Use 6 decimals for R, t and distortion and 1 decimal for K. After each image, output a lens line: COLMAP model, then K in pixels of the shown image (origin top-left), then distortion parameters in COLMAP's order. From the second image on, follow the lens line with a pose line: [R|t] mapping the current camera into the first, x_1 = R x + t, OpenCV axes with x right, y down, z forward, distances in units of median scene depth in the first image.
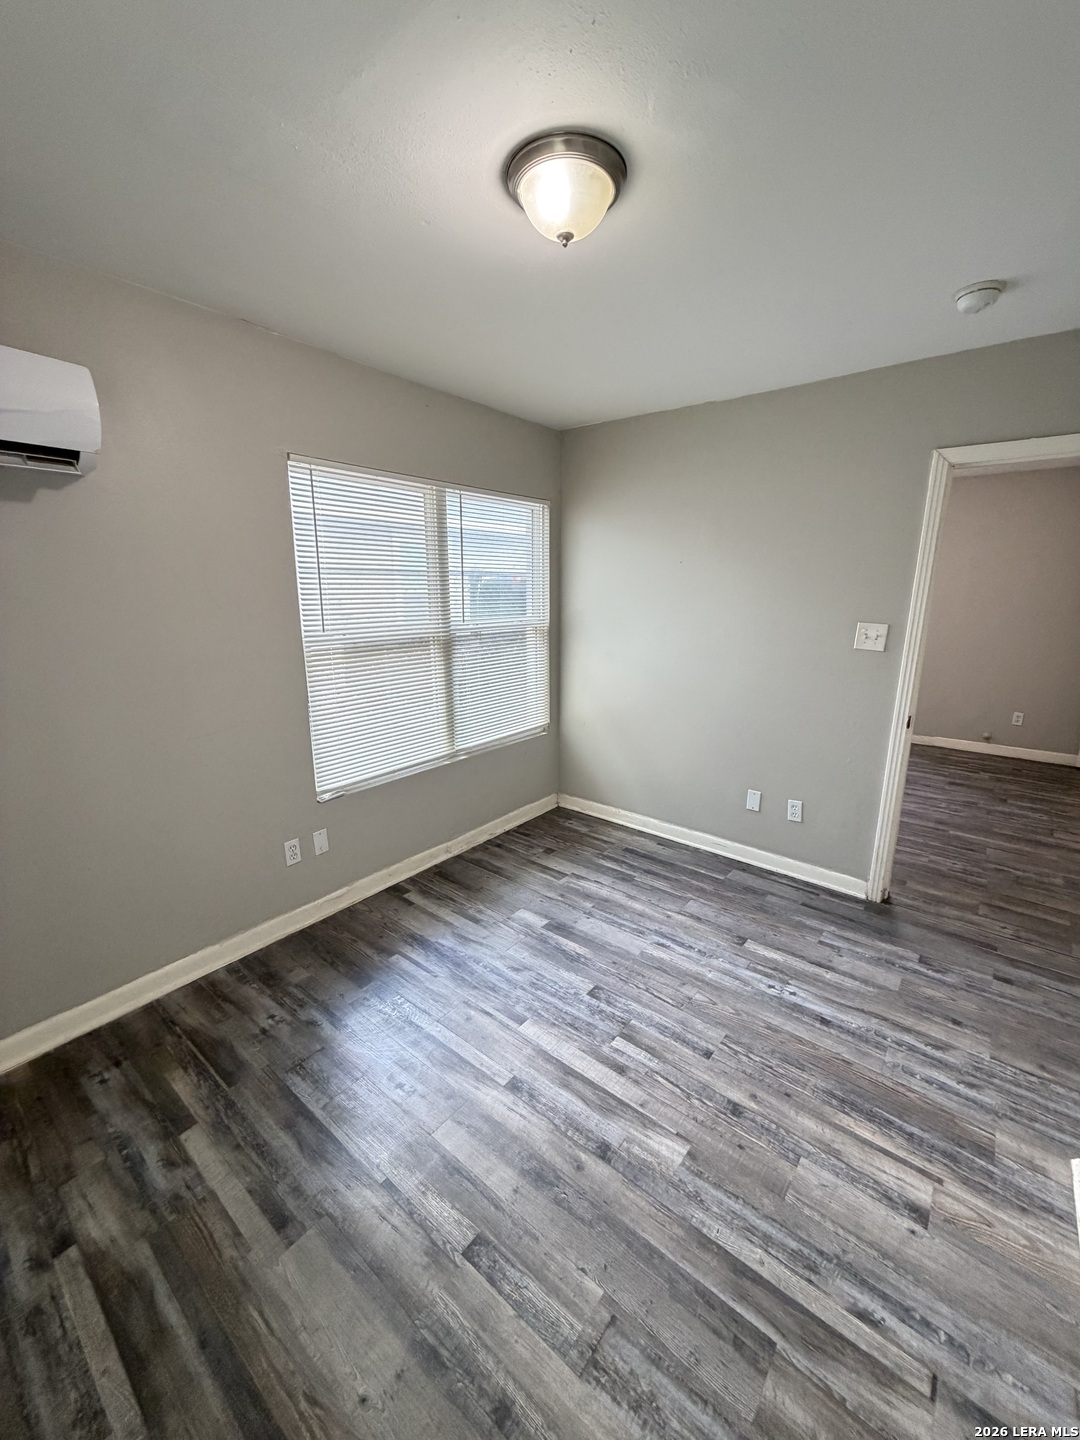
lens RADIAL K [[575.1, 0, 537.8], [0, 575.1, 715.6], [0, 0, 1]] dist [-0.000285, 0.000171]
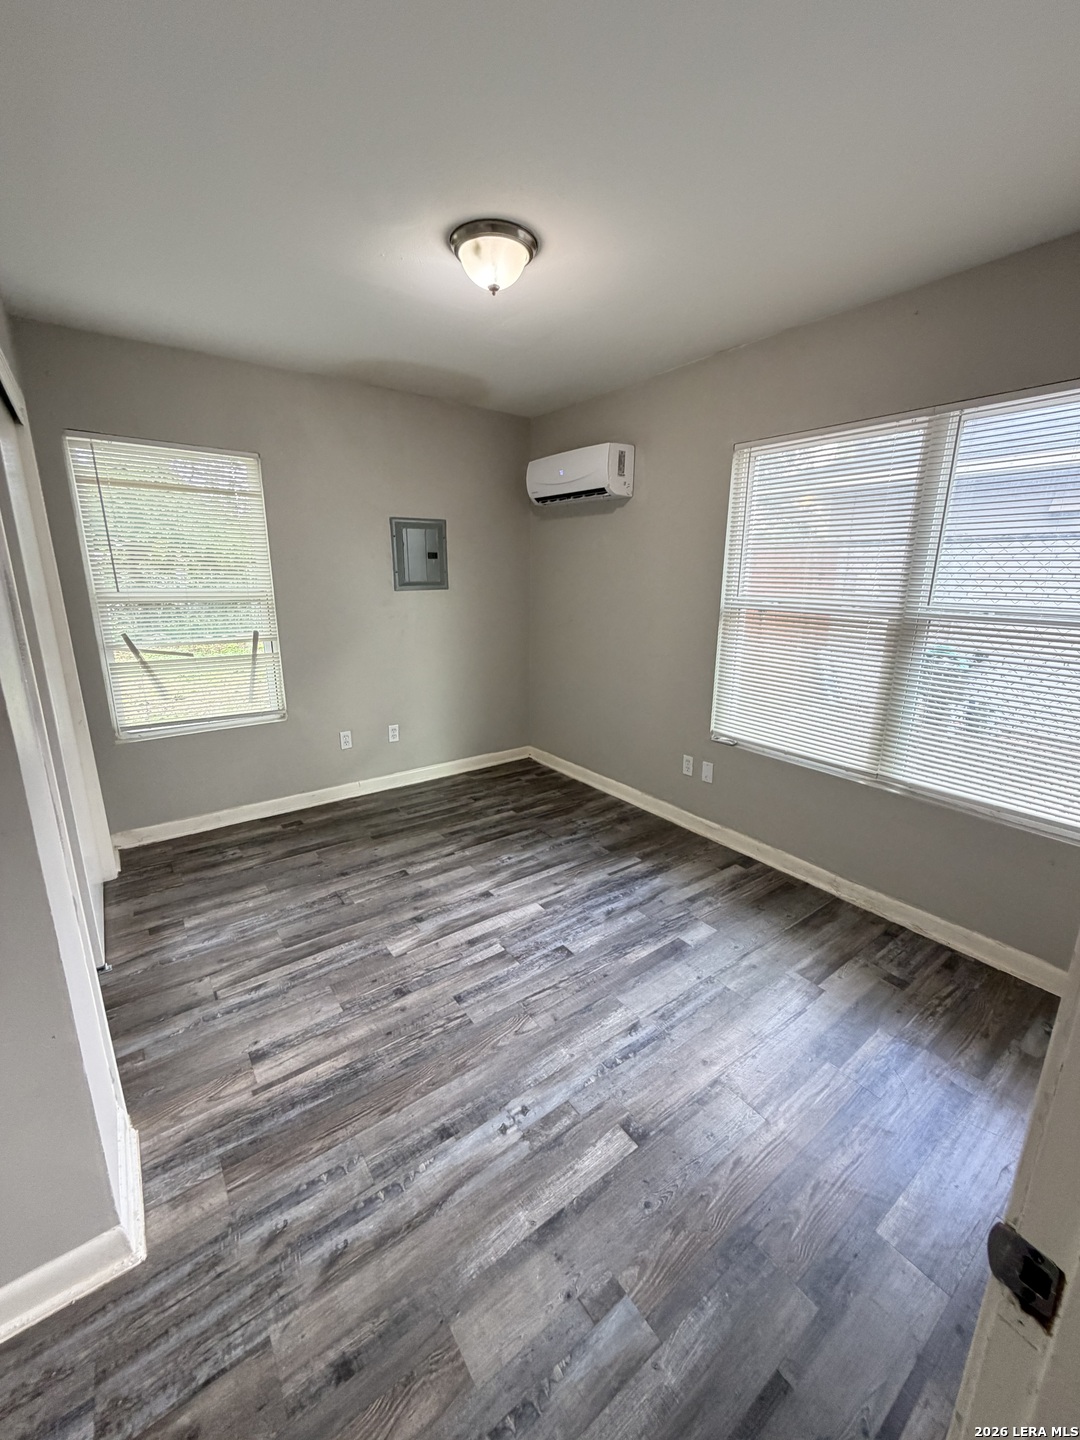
lens RADIAL K [[575.1, 0, 537.8], [0, 575.1, 715.6], [0, 0, 1]] dist [-0.000285, 0.000171]
pose [[-0.252669, 0.233753, -0.938892, 1.121926], [-0.224669, 0.929681, 0.291921, -0.221554], [0.941107, 0.284699, -0.182385, 1.187799]]
